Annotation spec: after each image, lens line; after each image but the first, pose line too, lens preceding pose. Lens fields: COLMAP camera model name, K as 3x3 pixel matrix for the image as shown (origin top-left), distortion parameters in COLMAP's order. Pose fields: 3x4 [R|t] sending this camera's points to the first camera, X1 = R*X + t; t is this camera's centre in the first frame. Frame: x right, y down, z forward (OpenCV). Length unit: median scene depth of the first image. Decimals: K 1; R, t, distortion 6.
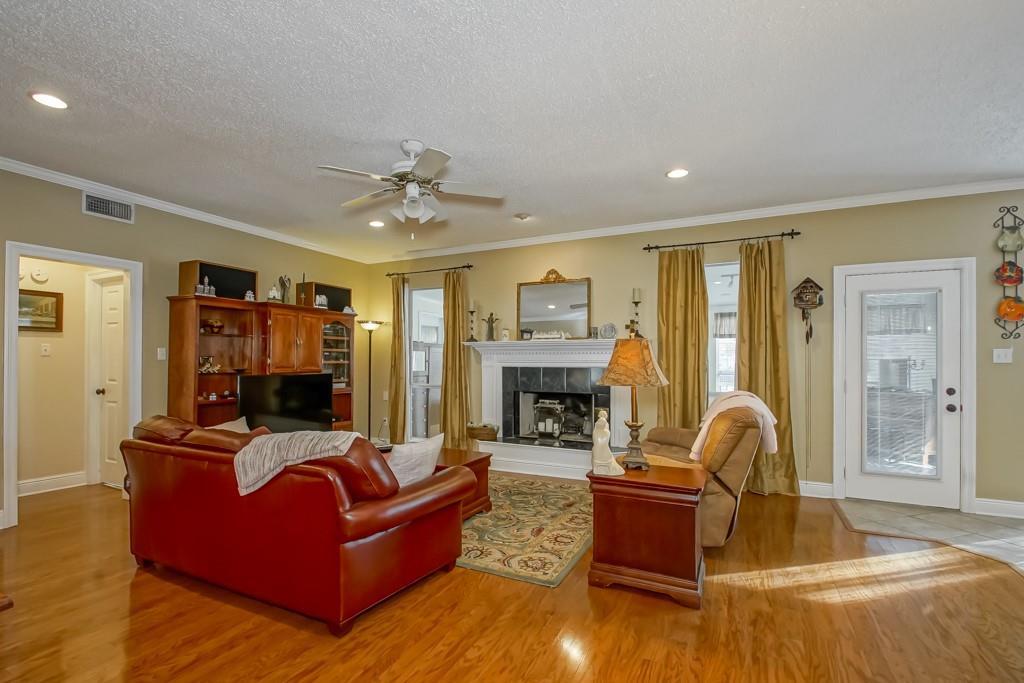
lens RADIAL K [[463.6, 0, 508.4], [0, 463.6, 345.2], [0, 0, 1]] dist [-0.001759, -0.000970]
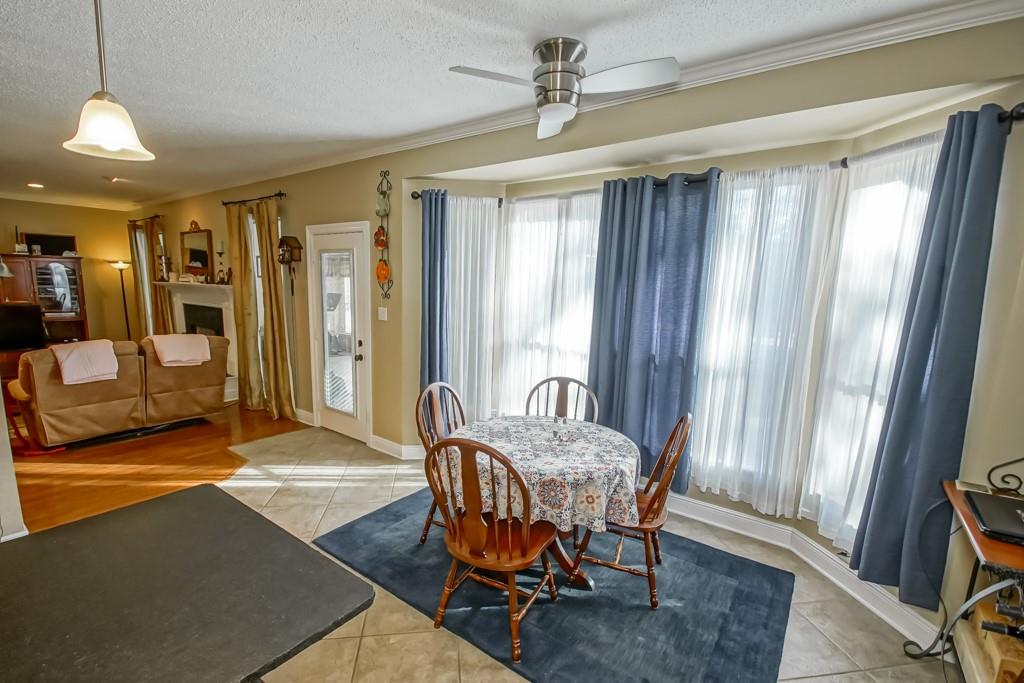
lens RADIAL K [[463.6, 0, 512.4], [0, 463.6, 348.1], [0, 0, 1]] dist [-0.001759, -0.000970]
pose [[0.981342, 0.047587, -0.186287, 1.549680], [-0.013616, 0.983656, 0.179543, -0.097510], [0.191787, -0.173656, 0.965951, -0.022231]]
